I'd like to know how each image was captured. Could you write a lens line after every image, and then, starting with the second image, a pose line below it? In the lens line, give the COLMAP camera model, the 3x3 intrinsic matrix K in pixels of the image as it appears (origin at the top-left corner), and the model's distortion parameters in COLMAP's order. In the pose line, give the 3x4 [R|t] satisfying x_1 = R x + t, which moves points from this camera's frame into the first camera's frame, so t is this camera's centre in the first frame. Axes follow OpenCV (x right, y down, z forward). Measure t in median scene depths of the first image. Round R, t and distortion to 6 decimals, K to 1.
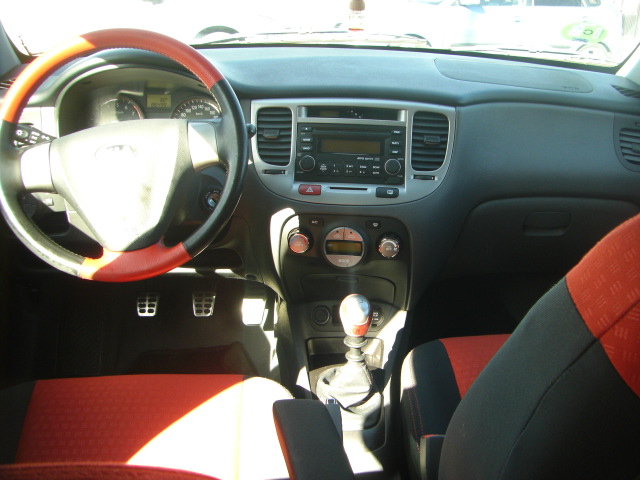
lens RADIAL K [[727.2, 0, 316.5], [0, 727.2, 238.5], [0, 0, 1]] dist [-0.153141, 0.000000]
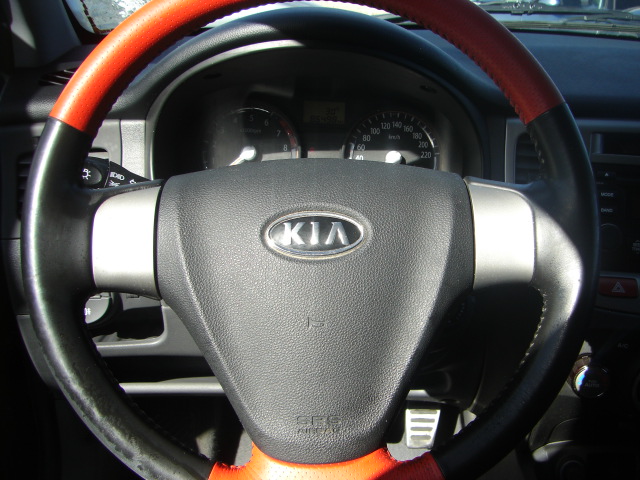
lens RADIAL K [[727.2, 0, 319.8], [0, 727.2, 245.7], [0, 0, 1]] dist [-0.153141, 0.000000]
pose [[0.998313, 0.025354, -0.052241, -0.205050], [-0.025029, 0.999663, 0.006854, -0.096051], [0.052397, -0.005534, 0.998611, 0.454135]]
